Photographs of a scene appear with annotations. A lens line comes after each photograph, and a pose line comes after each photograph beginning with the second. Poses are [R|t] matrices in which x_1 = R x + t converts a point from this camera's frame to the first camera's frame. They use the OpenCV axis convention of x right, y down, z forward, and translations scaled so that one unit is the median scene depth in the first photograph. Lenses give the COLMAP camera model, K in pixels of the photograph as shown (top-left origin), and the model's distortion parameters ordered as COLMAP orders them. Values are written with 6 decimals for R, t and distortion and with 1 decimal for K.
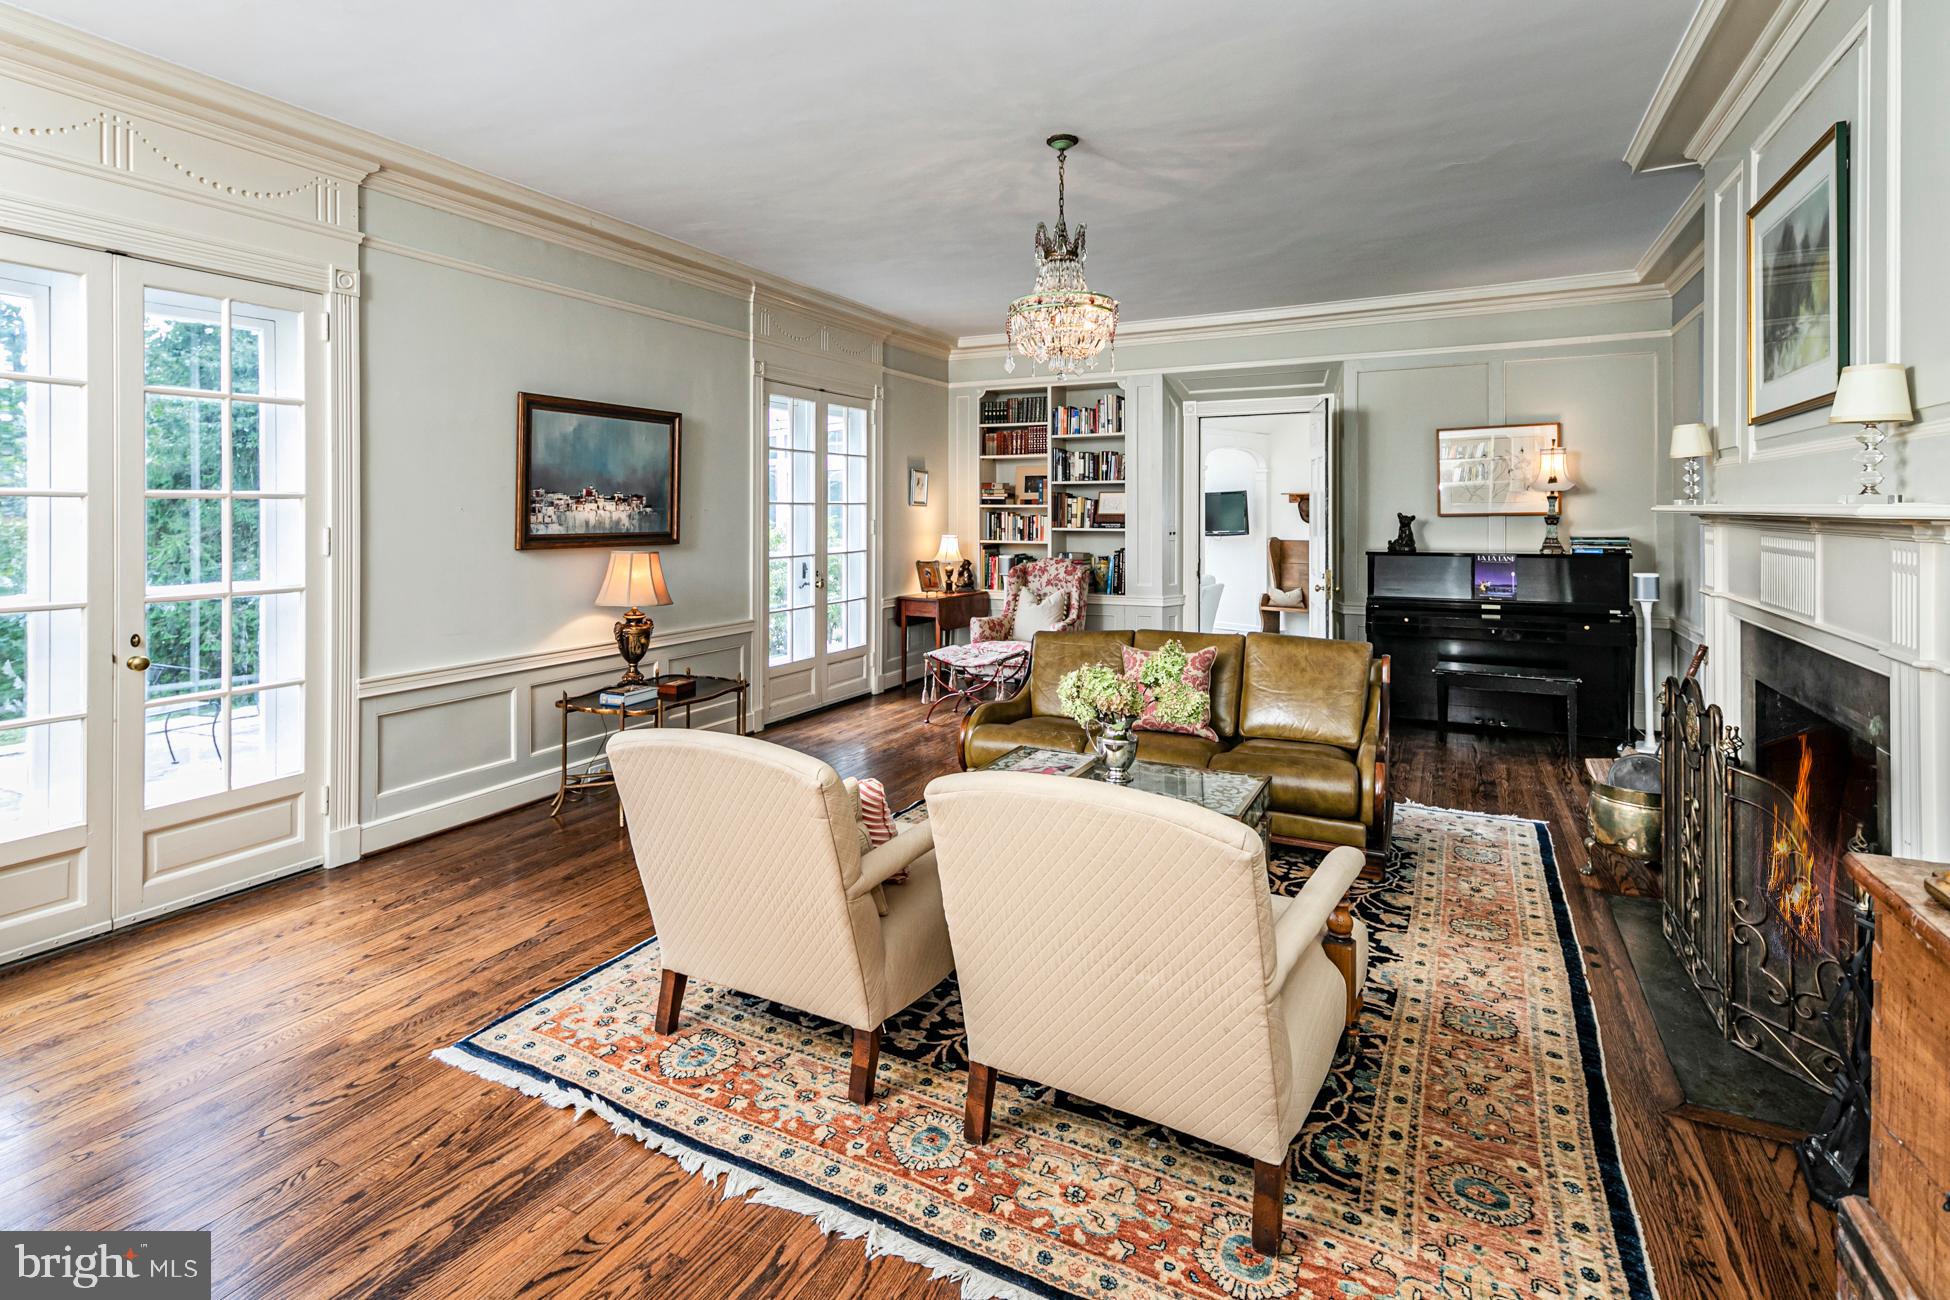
lens RADIAL K [[931.1, 0, 971.1], [0, 931.1, 508.8], [0, 0, 1]] dist [0.011646, -0.000024]
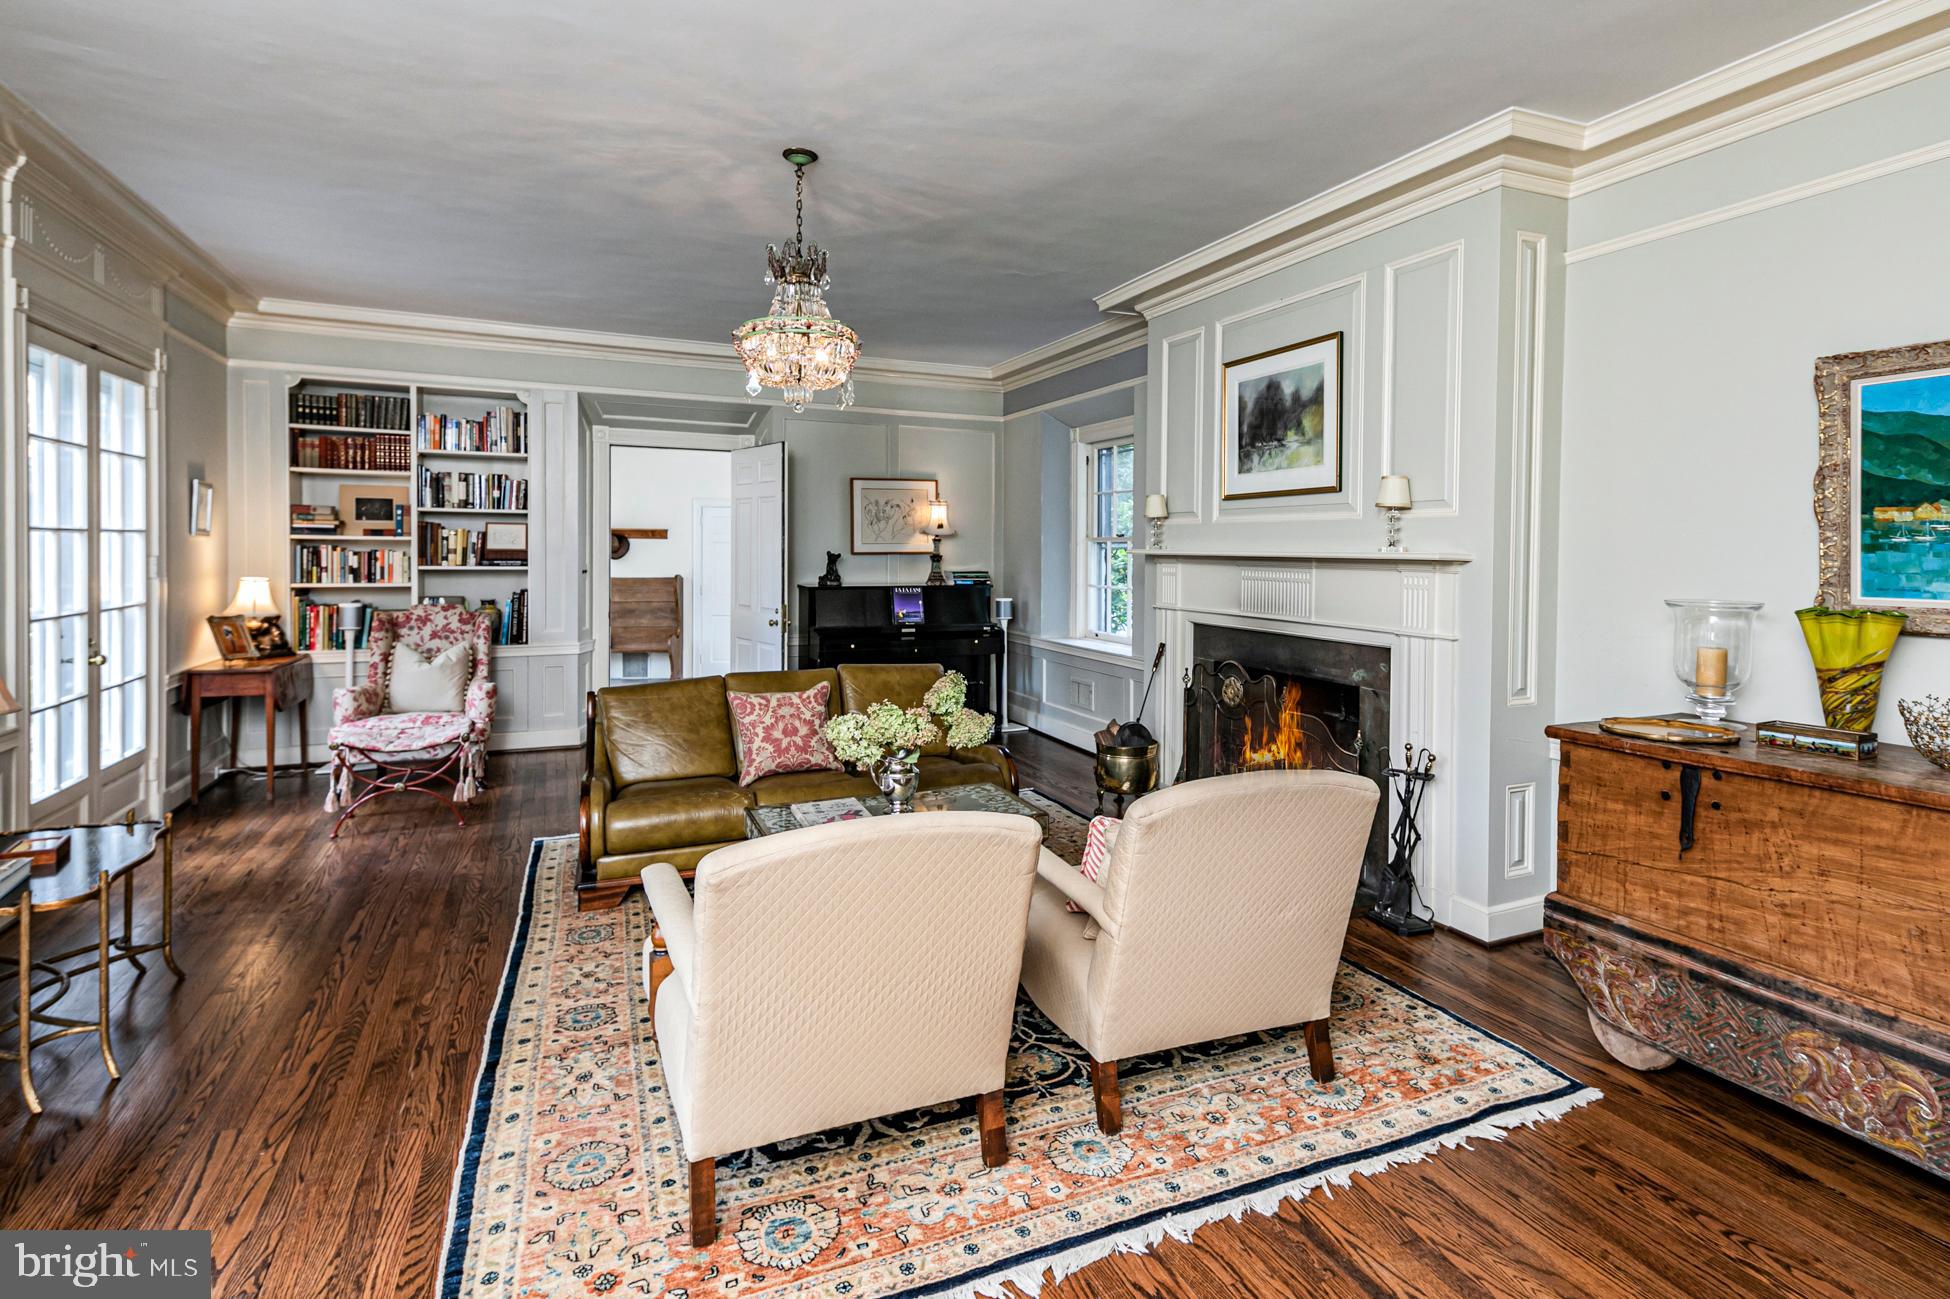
lens RADIAL K [[971.6, 0, 976.1], [0, 971.6, 559.0], [0, 0, 1]] dist [0.020170, -0.000764]
pose [[0.629538, 0.000701, 0.776970, -0.301280], [-0.012962, 0.999870, 0.009600, 0.000251], [-0.776862, -0.016114, 0.629465, 0.128646]]
